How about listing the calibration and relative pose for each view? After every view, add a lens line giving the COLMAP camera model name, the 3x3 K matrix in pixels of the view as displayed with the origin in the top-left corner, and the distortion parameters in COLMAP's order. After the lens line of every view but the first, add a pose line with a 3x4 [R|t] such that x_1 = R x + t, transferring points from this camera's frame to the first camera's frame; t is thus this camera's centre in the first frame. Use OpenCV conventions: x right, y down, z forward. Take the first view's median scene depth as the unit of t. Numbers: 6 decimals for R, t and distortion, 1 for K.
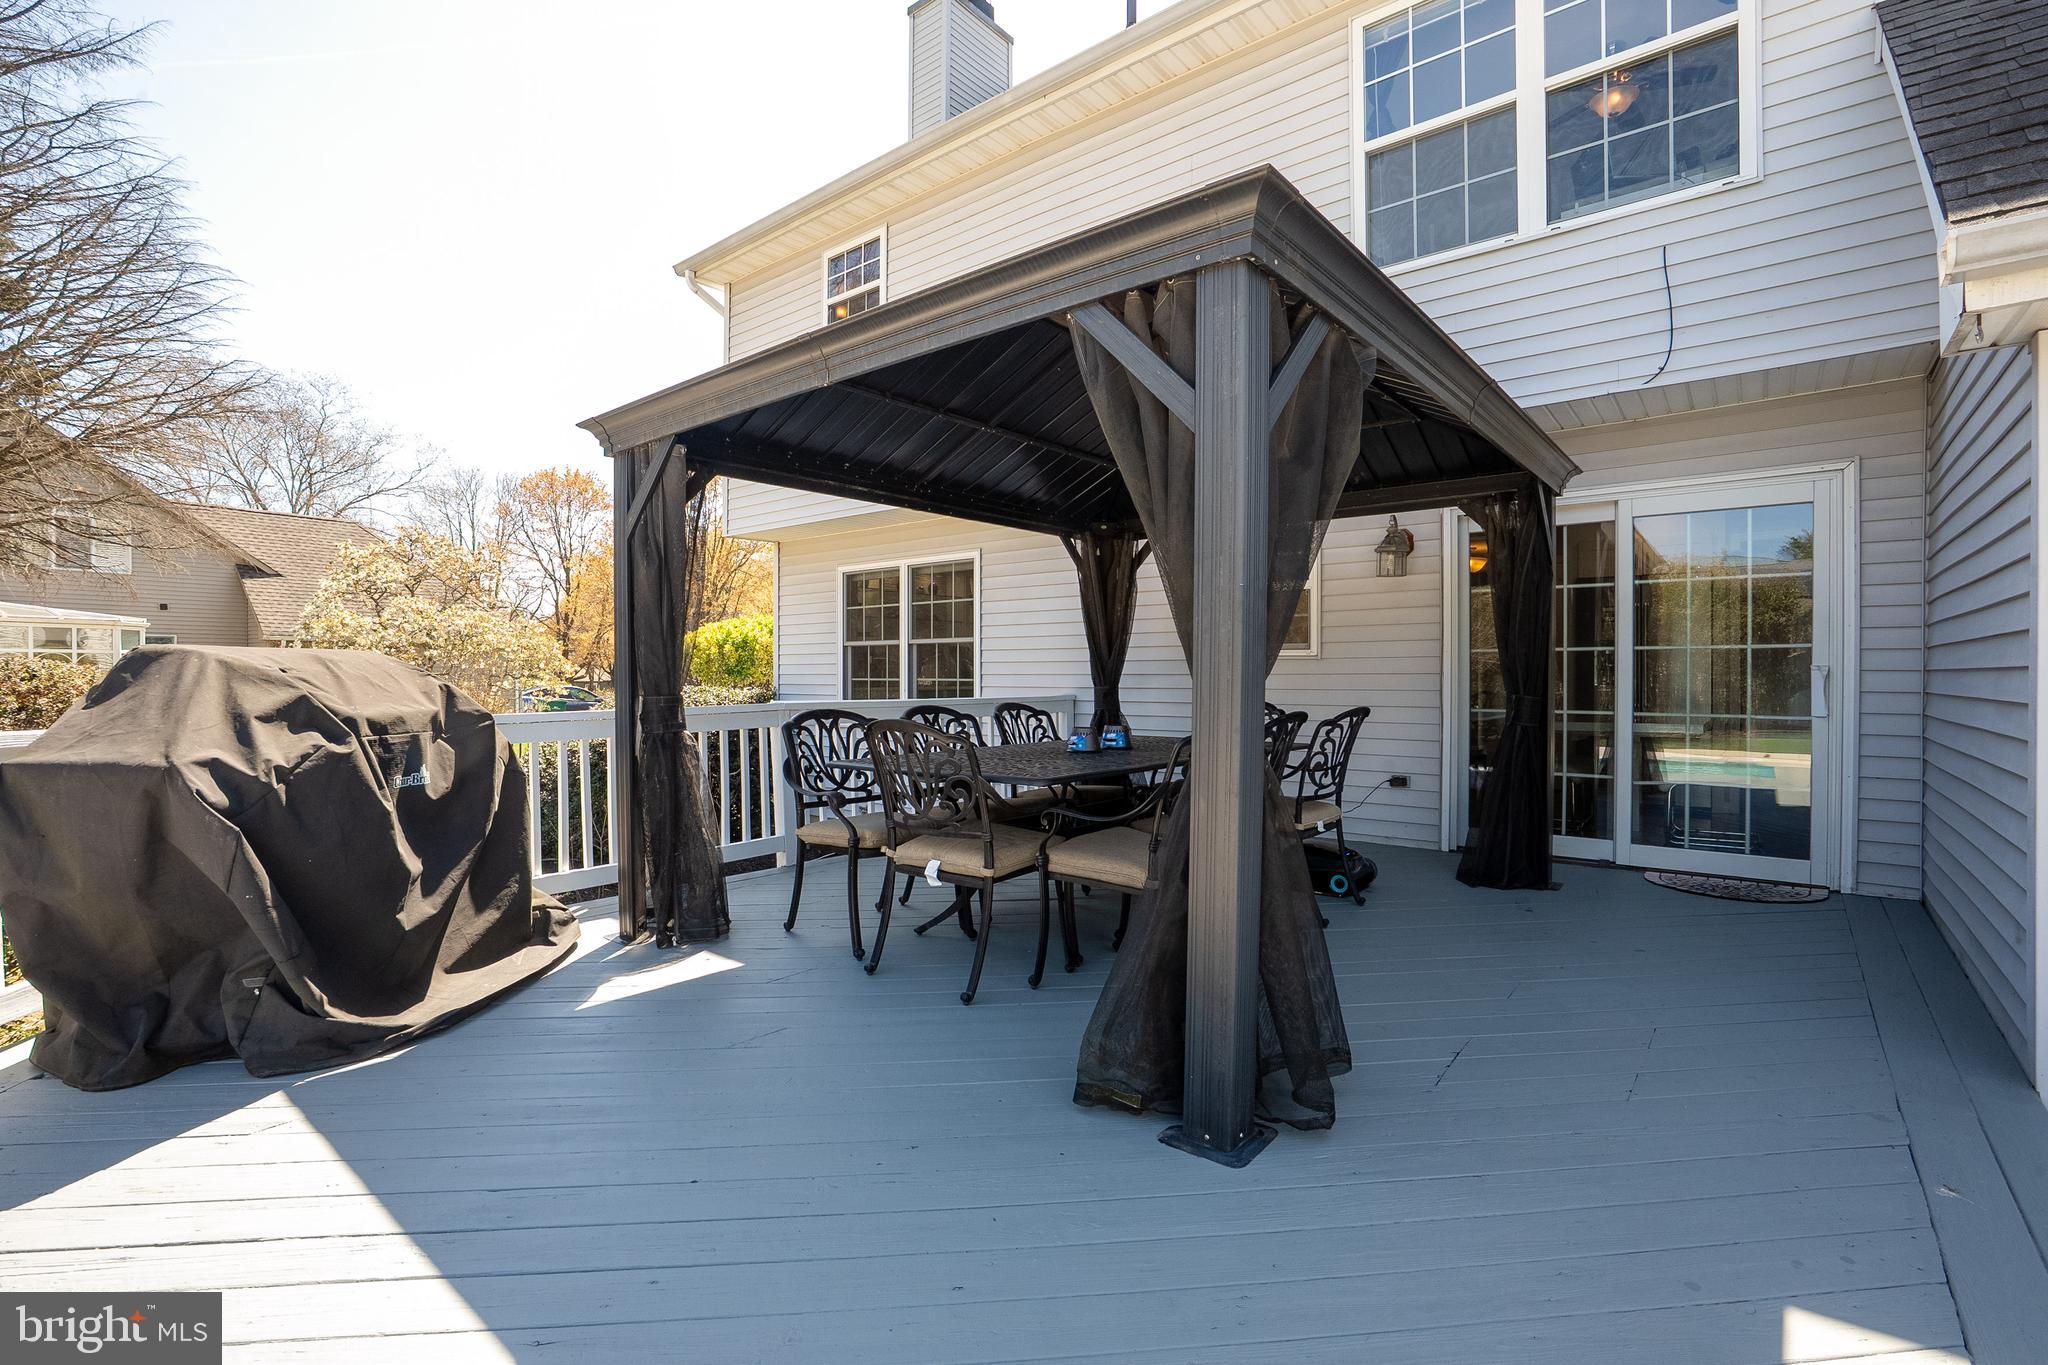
lens RADIAL K [[940.2, 0, 1025.7], [0, 940.2, 679.2], [0, 0, 1]] dist [-0.056080, 0.017447]
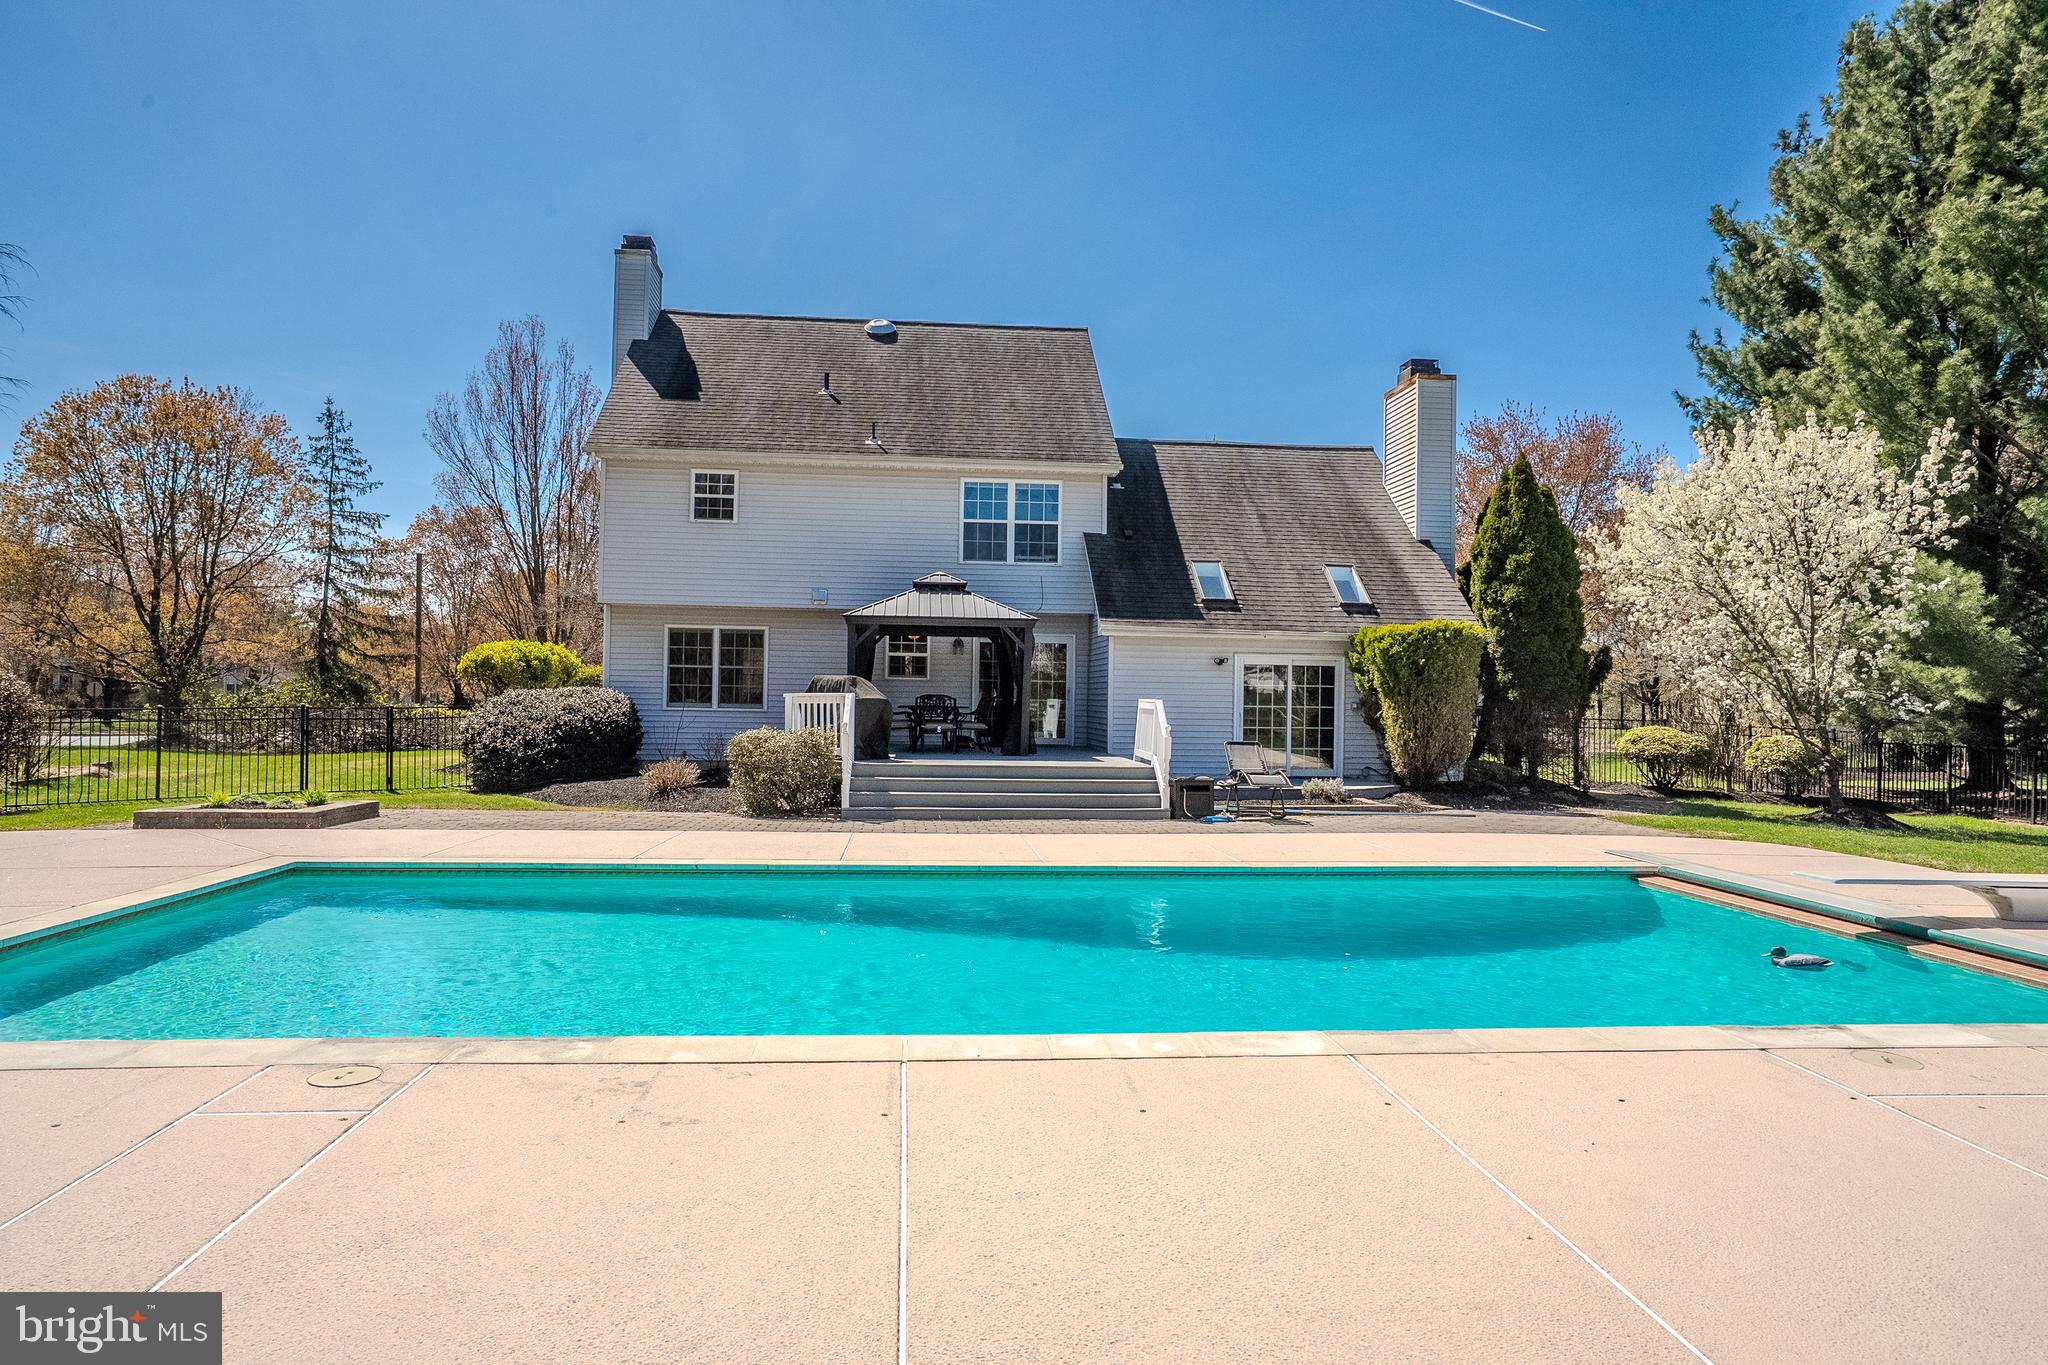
lens RADIAL K [[1193.8, 0, 1016.9], [0, 1193.8, 661.6], [0, 0, 1]] dist [-0.011468, 0.006722]
pose [[0.716617, 0.037772, 0.696443, -2.234512], [-0.014661, 0.999128, -0.039102, 0.062040], [-0.697312, 0.017811, 0.716546, -1.969851]]
